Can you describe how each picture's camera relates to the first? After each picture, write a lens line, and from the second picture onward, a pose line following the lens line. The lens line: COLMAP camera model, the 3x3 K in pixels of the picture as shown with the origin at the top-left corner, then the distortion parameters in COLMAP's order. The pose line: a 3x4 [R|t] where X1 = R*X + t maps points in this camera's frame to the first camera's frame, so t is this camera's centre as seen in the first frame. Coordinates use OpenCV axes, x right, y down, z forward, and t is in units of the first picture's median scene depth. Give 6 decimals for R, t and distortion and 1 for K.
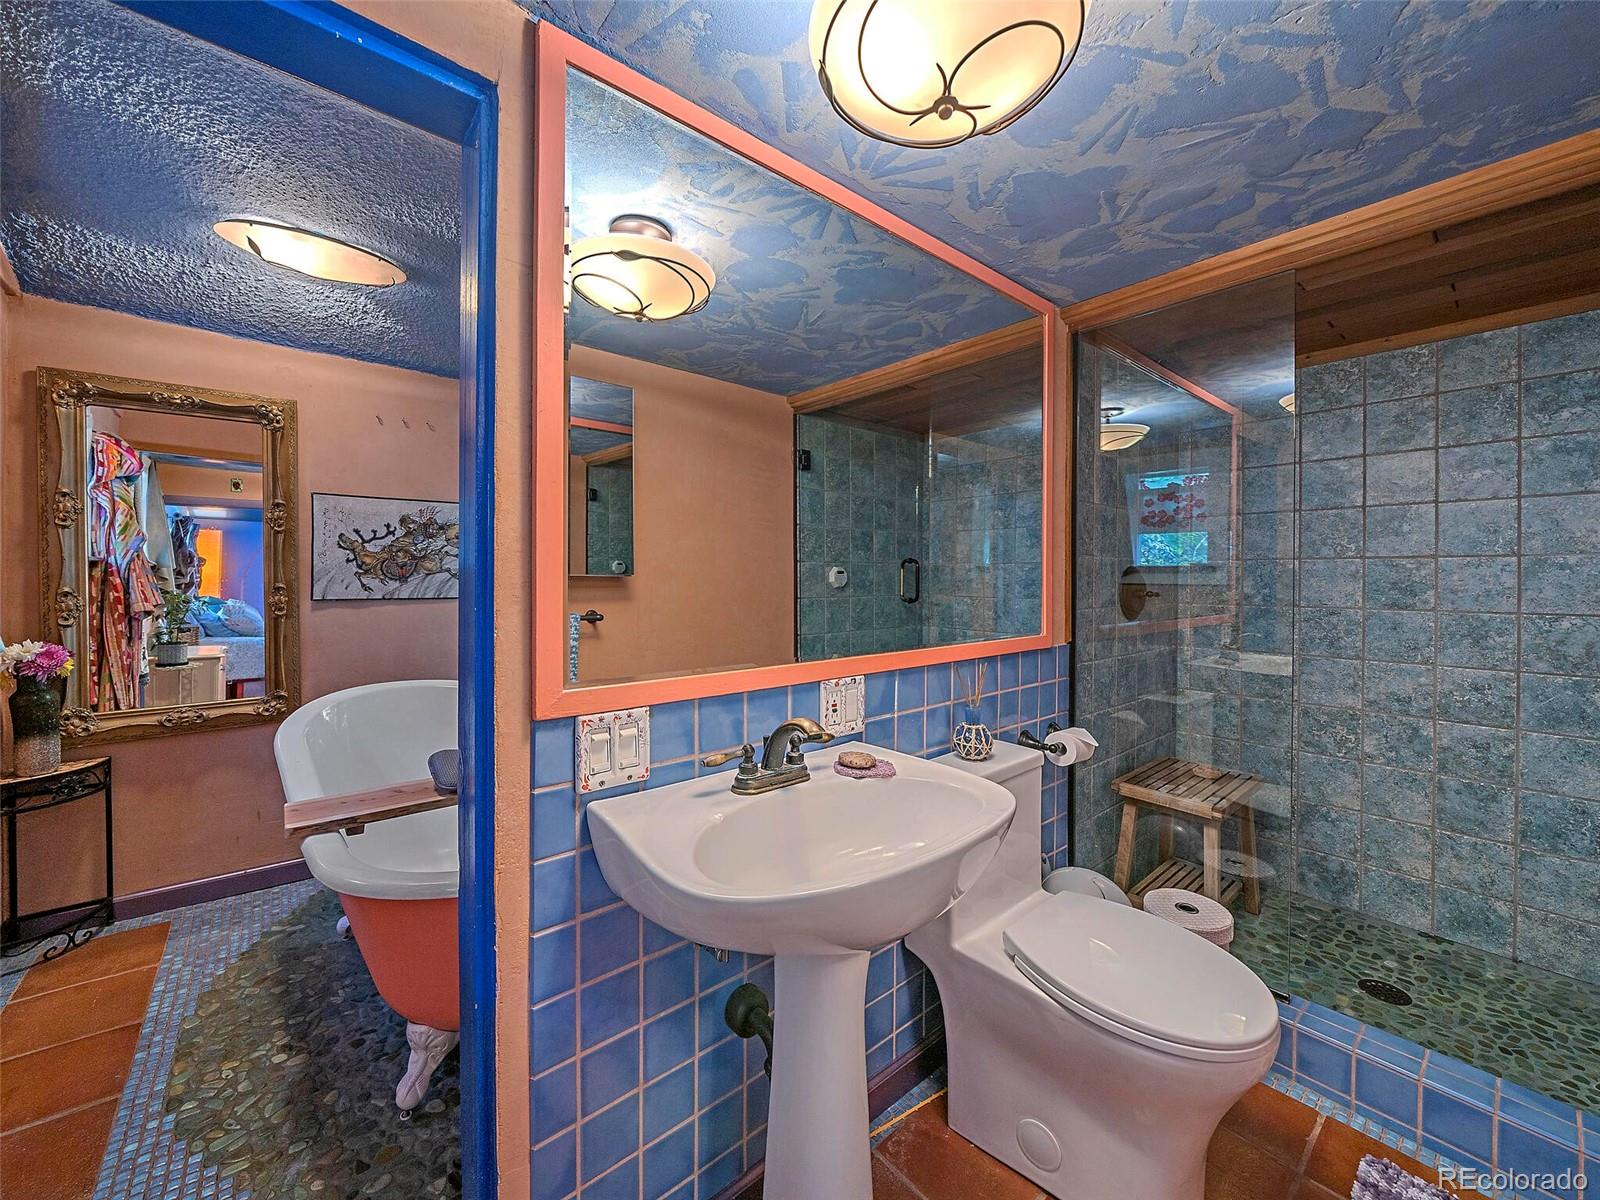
lens RADIAL K [[621.6, 0, 790.5], [0, 621.6, 580.8], [0, 0, 1]] dist [-0.006528, 0.000122]
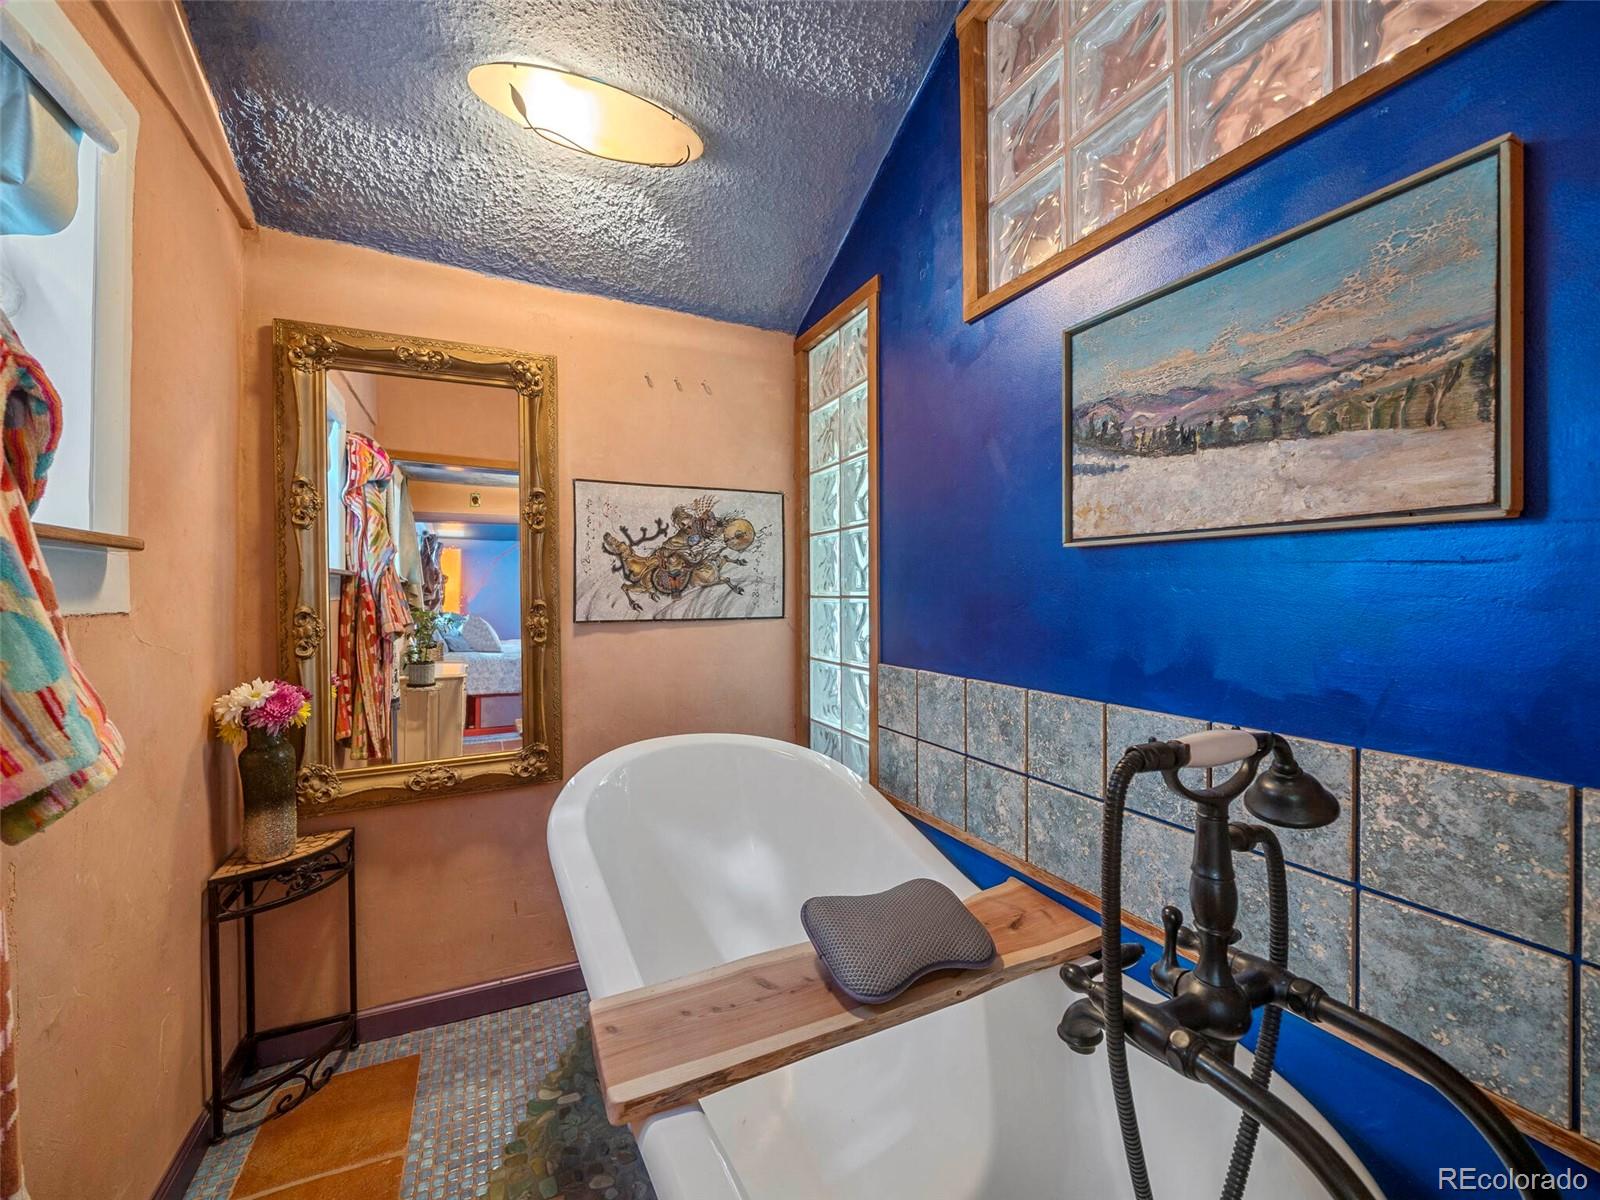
lens RADIAL K [[621.6, 0, 785.7], [0, 621.6, 592.5], [0, 0, 1]] dist [-0.006528, 0.000122]
pose [[0.967515, -0.007075, -0.252715, -0.369444], [0.006108, 0.999971, -0.004610, 0.000263], [0.252741, 0.002916, 0.967530, 0.371954]]
